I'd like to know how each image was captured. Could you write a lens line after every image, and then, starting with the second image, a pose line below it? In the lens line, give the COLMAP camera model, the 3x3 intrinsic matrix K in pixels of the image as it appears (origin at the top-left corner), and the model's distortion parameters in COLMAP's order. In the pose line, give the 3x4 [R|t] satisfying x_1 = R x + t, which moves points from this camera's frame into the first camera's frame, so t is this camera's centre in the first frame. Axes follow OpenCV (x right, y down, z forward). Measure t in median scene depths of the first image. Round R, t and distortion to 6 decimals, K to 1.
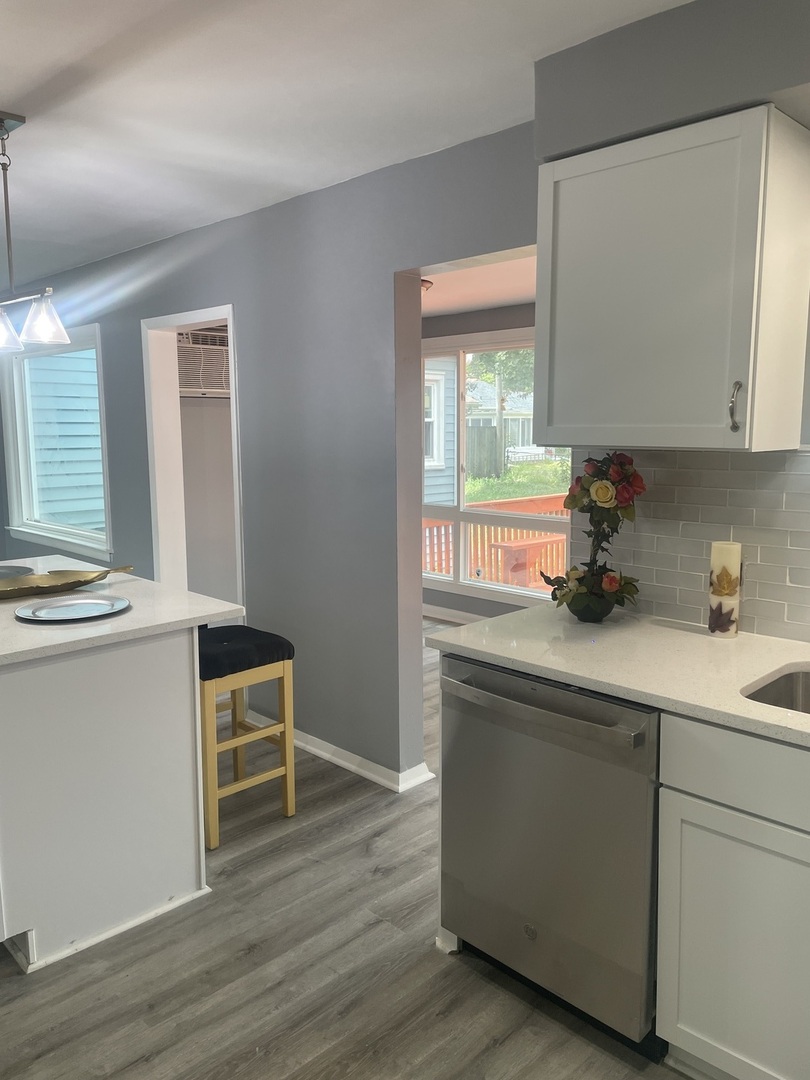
lens RADIAL K [[815.8, 0, 406.7], [0, 815.8, 529.2], [0, 0, 1]] dist [0.097134, -0.131663]
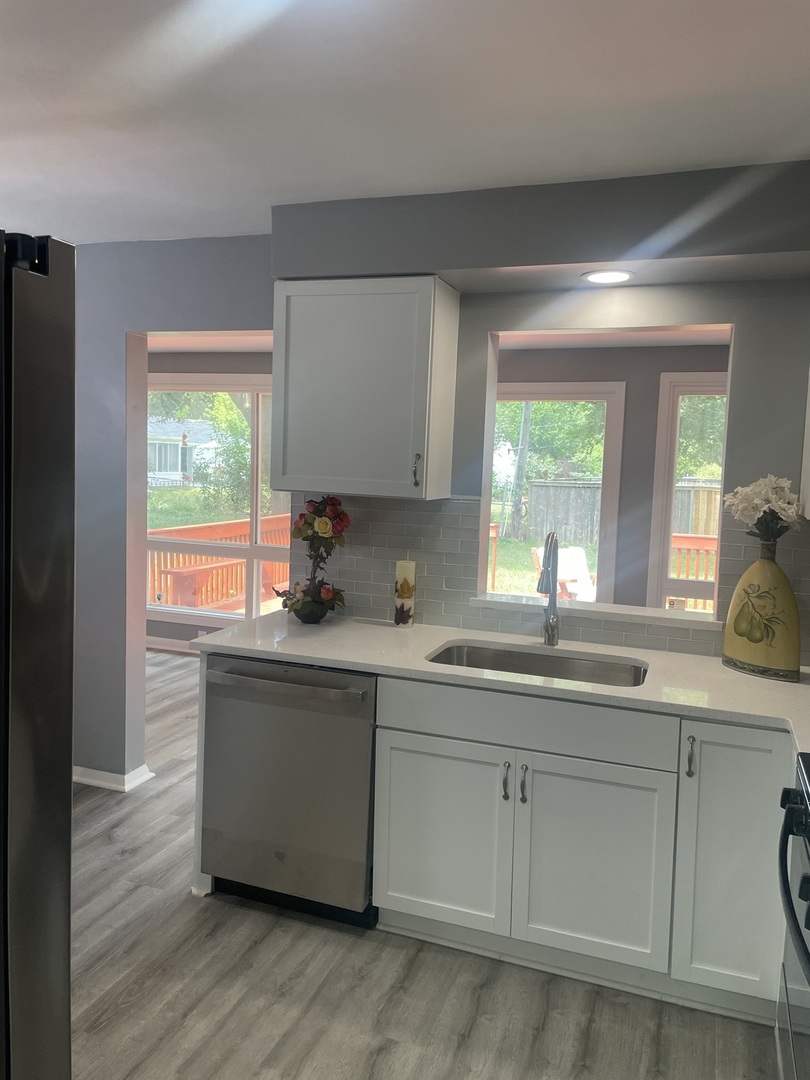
lens RADIAL K [[808.8, 0, 408.6], [0, 808.8, 534.7], [0, 0, 1]] dist [0.098062, -0.123584]
pose [[0.904127, -0.001560, 0.427262, -0.196967], [0.012444, 0.999665, -0.022683, 0.001621], [-0.427083, 0.025825, 0.903843, -0.258201]]
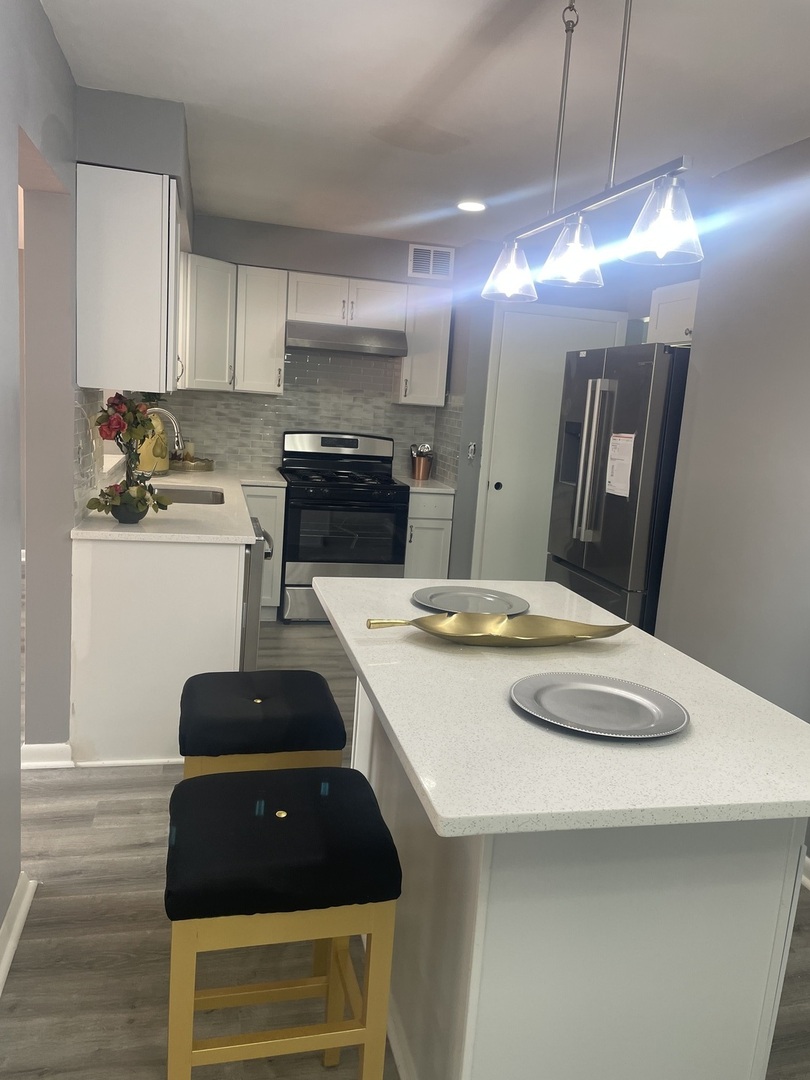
lens RADIAL K [[808.8, 0, 408.6], [0, 808.8, 534.7], [0, 0, 1]] dist [0.098062, -0.123584]
pose [[-0.849884, -0.146085, 0.506316, -0.862122], [-0.004131, 0.962624, 0.270809, -0.239051], [-0.526953, 0.228065, -0.818723, 1.927900]]
